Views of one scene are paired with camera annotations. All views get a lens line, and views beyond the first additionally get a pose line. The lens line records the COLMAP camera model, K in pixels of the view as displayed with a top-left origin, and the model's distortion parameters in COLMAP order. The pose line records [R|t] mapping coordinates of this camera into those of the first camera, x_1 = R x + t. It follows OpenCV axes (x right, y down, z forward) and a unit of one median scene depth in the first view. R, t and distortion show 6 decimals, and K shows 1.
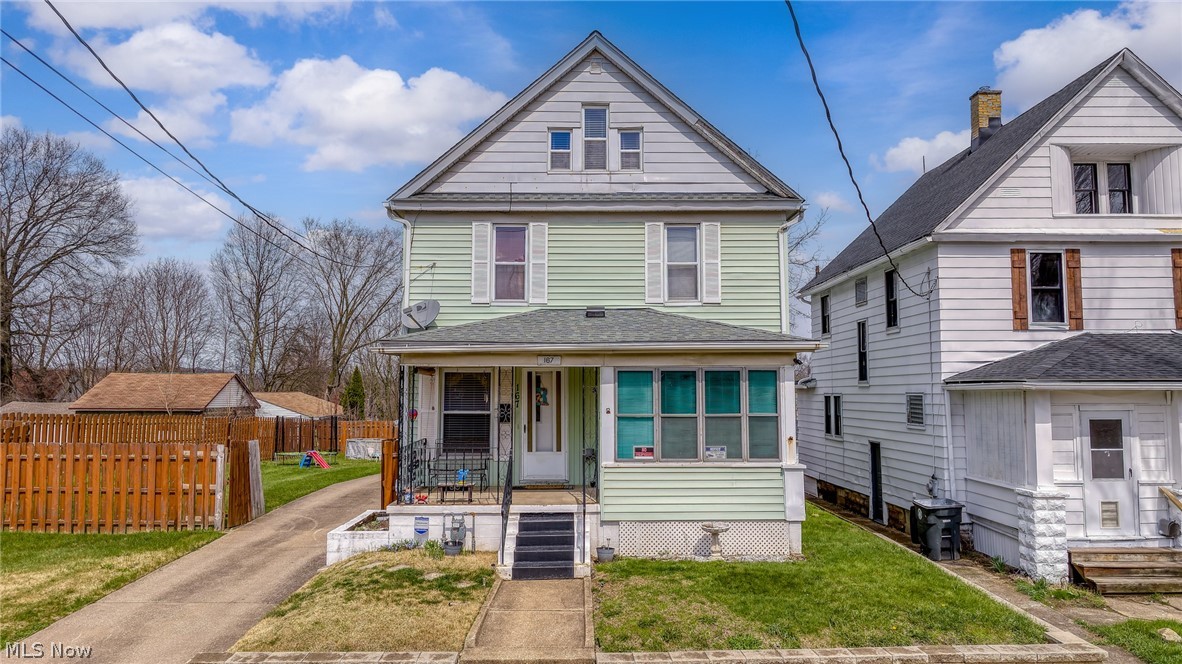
lens RADIAL K [[818.2, 0, 593.4], [0, 818.2, 326.6], [0, 0, 1]] dist [-0.001608, -0.003429]
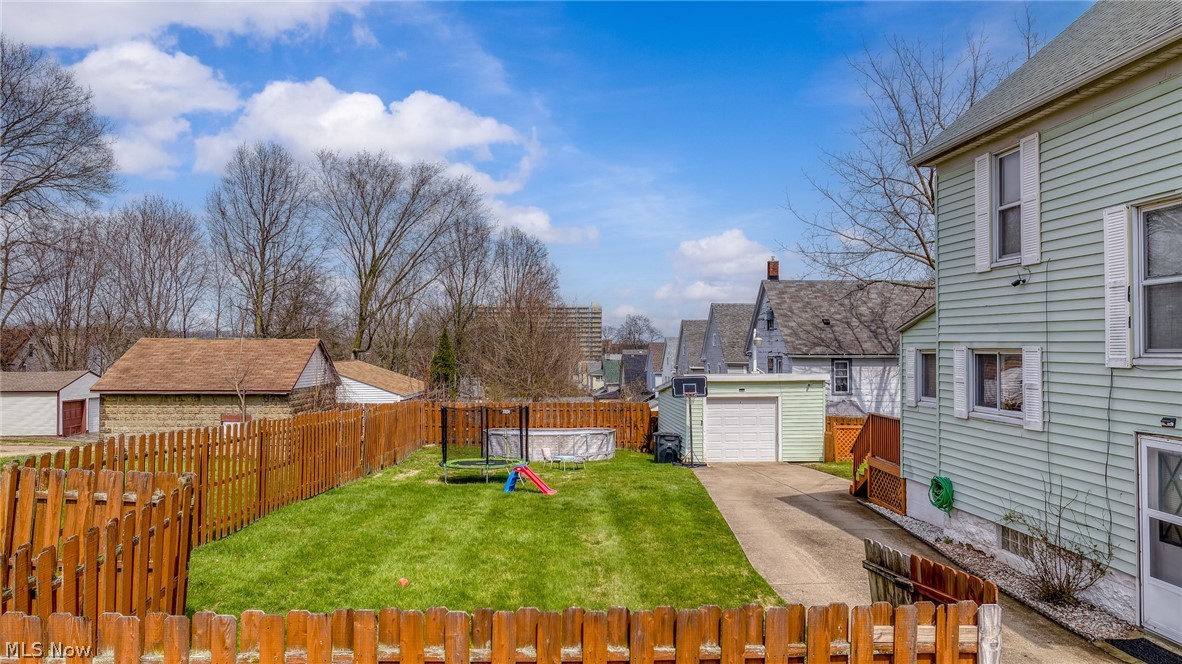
lens RADIAL K [[818.2, 0, 590.3], [0, 818.2, 331.2], [0, 0, 1]] dist [-0.001608, -0.003429]
pose [[0.998434, 0.002170, 0.055894, -0.636255], [-0.005251, 0.998471, 0.055037, 0.025287], [-0.055689, -0.055244, 0.996919, 0.719527]]
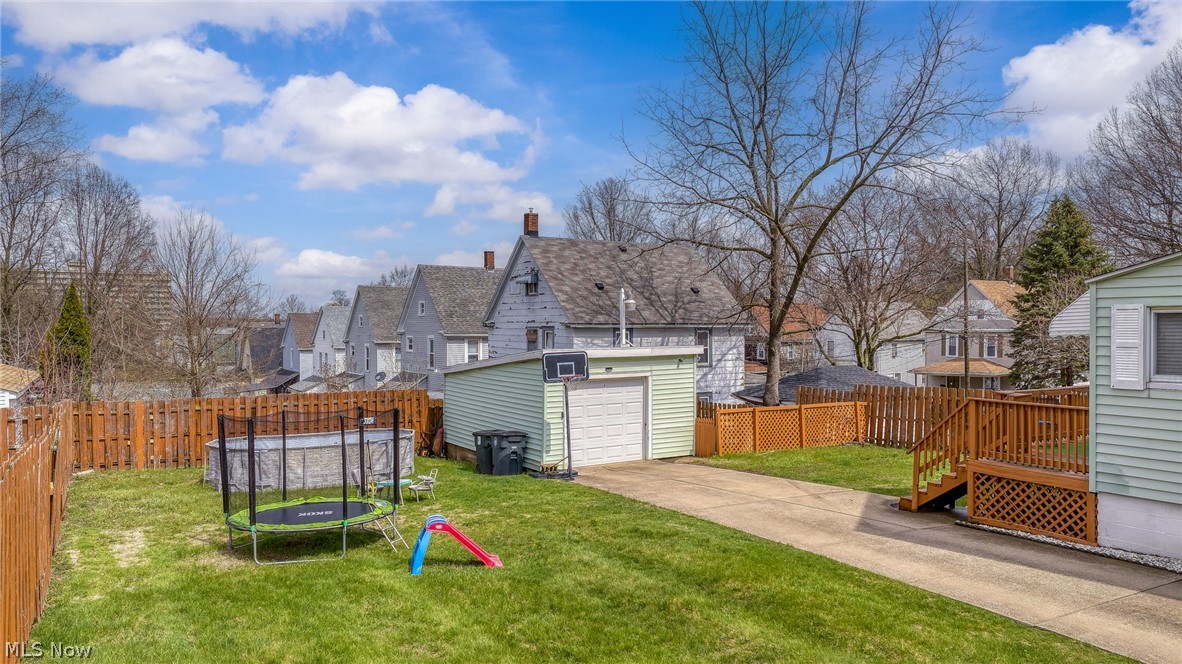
lens RADIAL K [[818.2, 0, 592.6], [0, 818.2, 331.3], [0, 0, 1]] dist [-0.001608, -0.003429]
pose [[0.848821, -0.003991, 0.528666, -0.919468], [-0.041600, 0.996367, 0.074315, 0.085345], [-0.527042, -0.085072, 0.845571, 1.316248]]
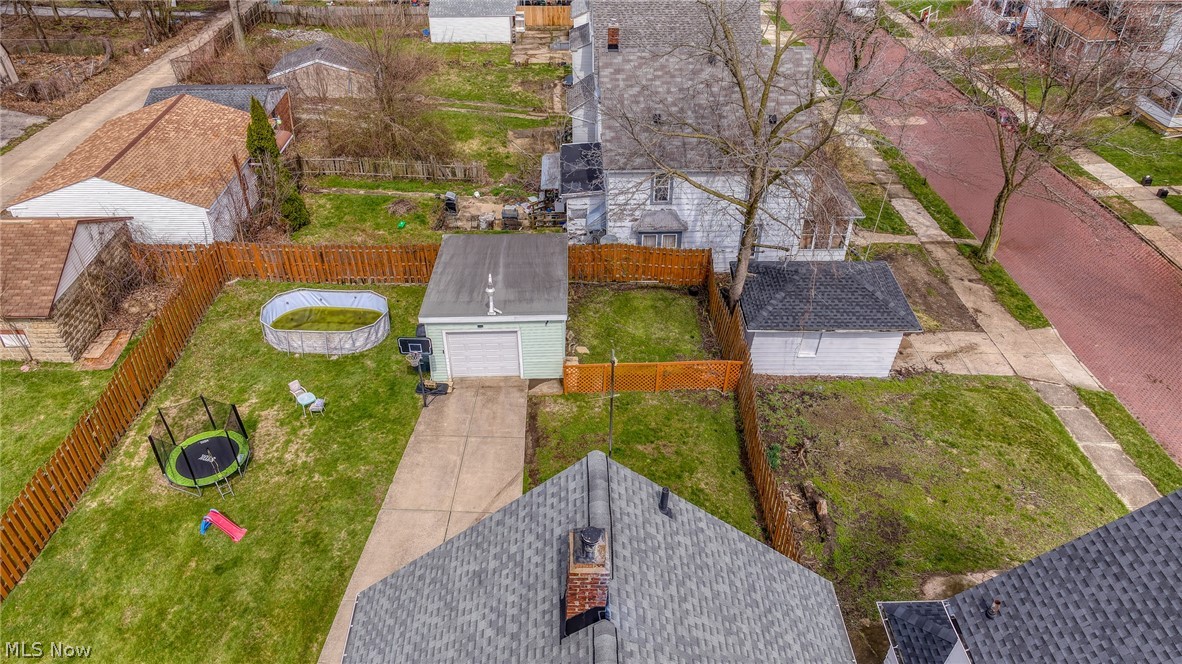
lens RADIAL K [[818.2, 0, 589.1], [0, 818.2, 335.0], [0, 0, 1]] dist [-0.001608, -0.003429]
pose [[0.999851, -0.009189, 0.014580, -0.032031], [-0.002905, 0.744063, 0.668103, -0.888084], [-0.016988, -0.668047, 0.743925, 1.080614]]
